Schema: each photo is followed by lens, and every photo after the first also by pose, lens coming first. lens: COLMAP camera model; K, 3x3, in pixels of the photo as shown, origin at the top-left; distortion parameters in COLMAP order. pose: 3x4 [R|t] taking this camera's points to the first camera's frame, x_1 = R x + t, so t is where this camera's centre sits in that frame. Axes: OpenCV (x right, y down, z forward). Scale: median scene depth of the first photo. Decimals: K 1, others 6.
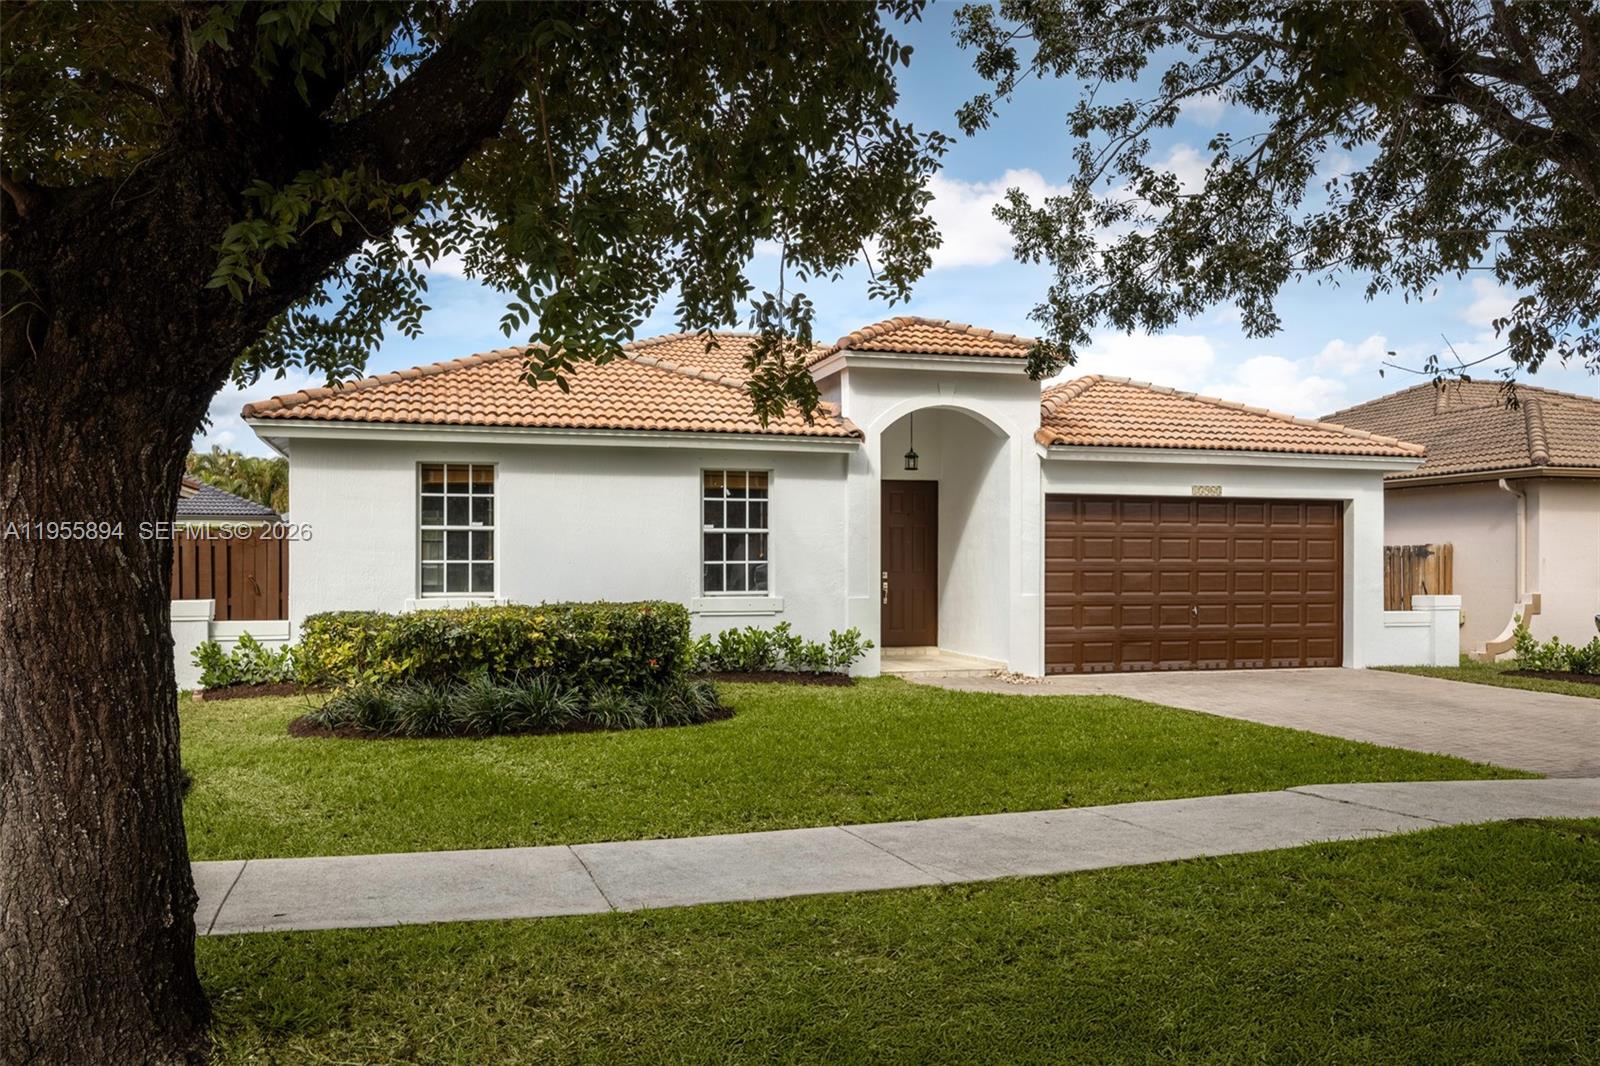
lens RADIAL K [[1241.5, 0, 804.2], [0, 1241.5, 580.0], [0, 0, 1]] dist [0.003950, -0.006882]
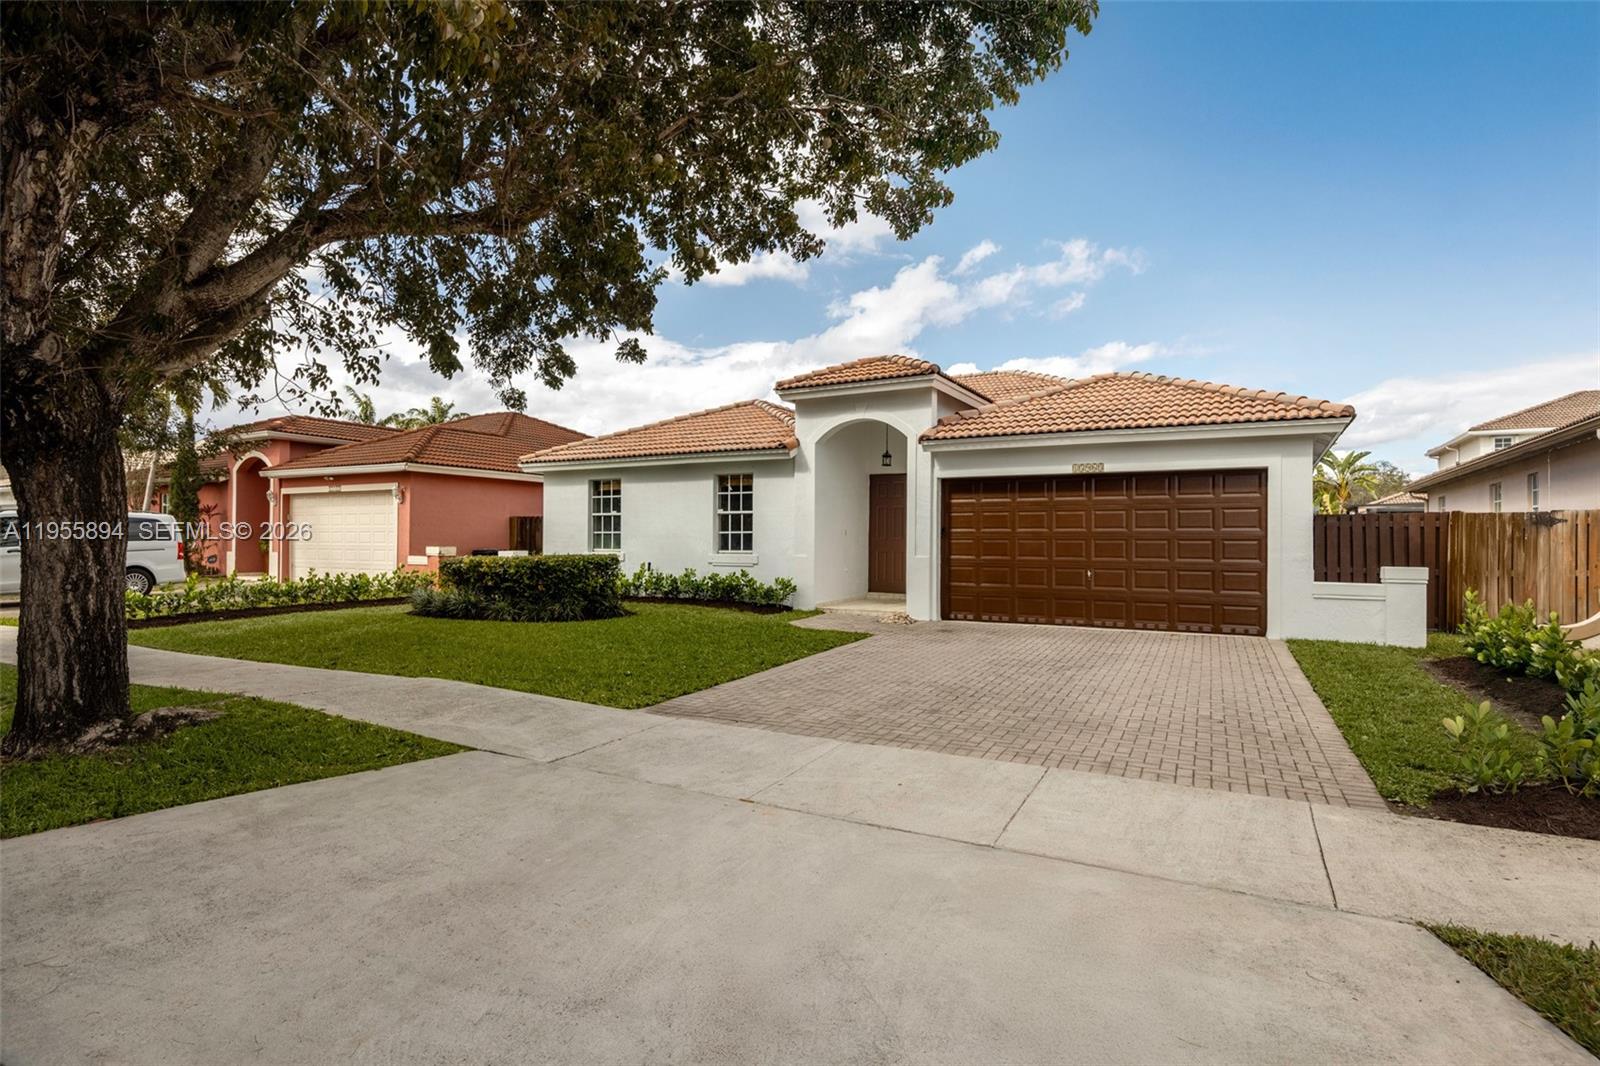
lens RADIAL K [[805.5, 0, 800.0], [0, 805.5, 533.0], [0, 0, 1]] dist [-0.000615, 0.000041]
pose [[0.699206, -0.002572, -0.714916, 0.637334], [-0.011013, 0.999836, -0.014369, 0.000610], [0.714835, 0.017920, 0.699063, 0.288908]]
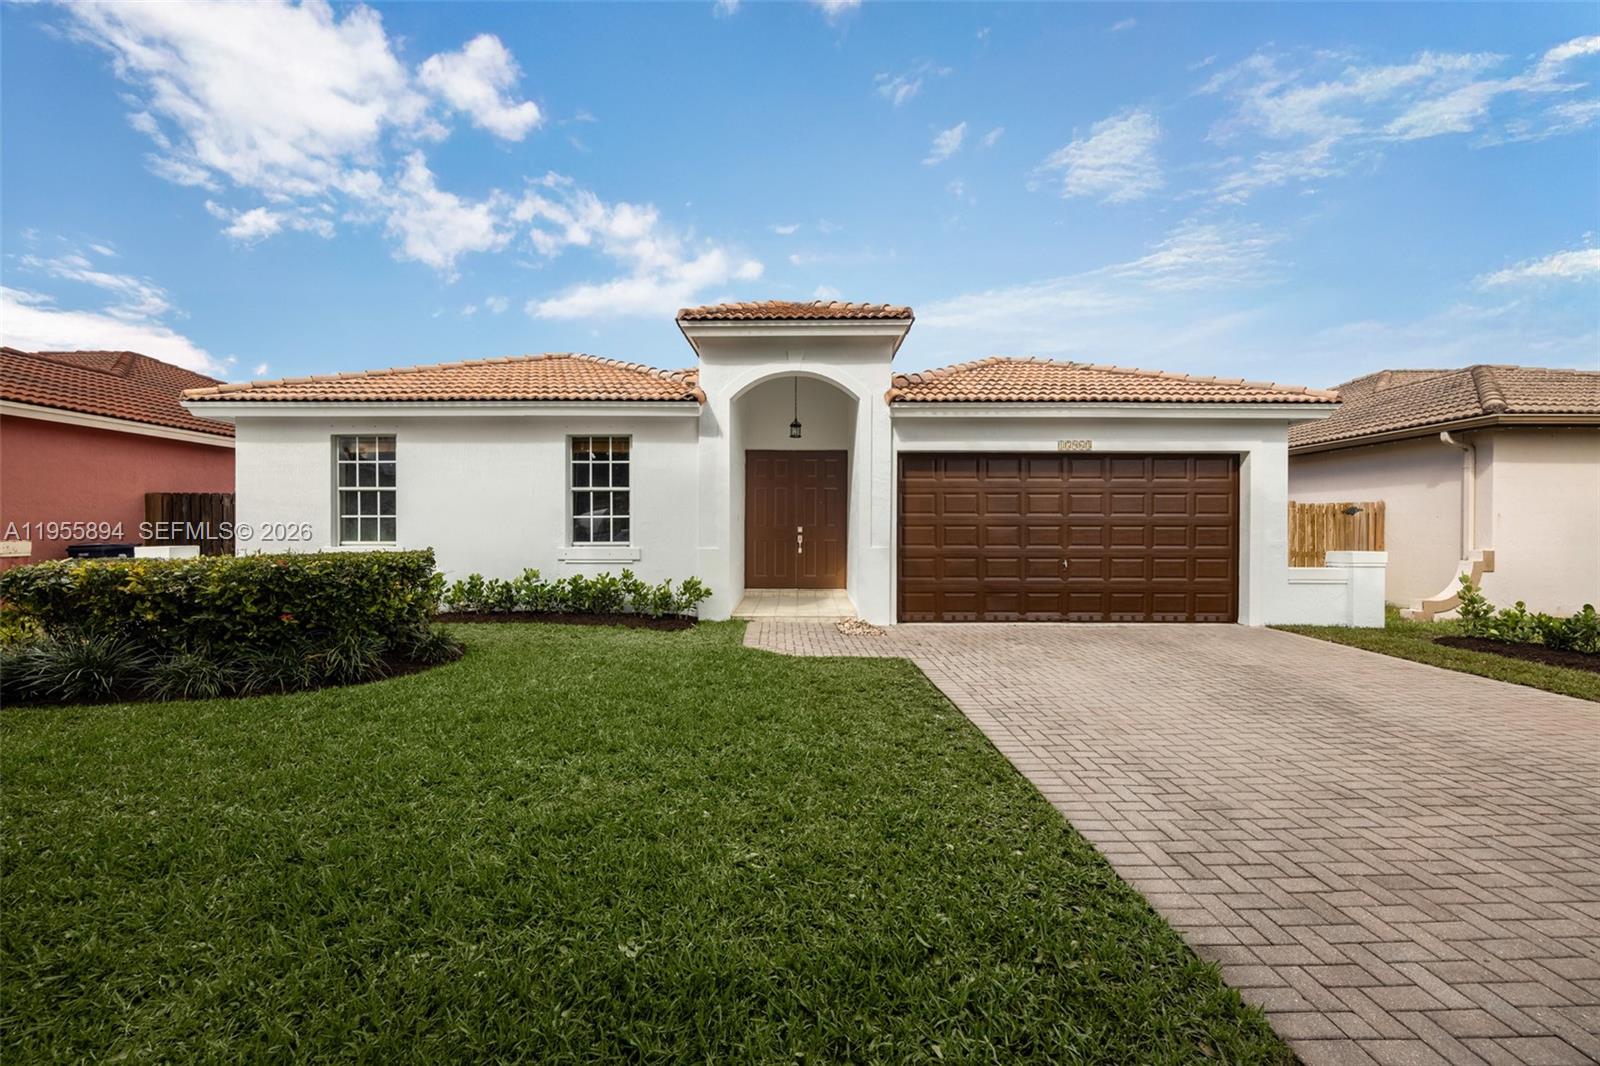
lens RADIAL K [[623.5, 0, 794.6], [0, 623.5, 538.5], [0, 0, 1]] dist [-0.001262, -0.000184]
pose [[0.955816, 0.004827, -0.293927, 0.245485], [-0.004035, 0.999986, 0.003300, 0.002748], [0.293939, -0.001968, 0.955822, 0.430317]]
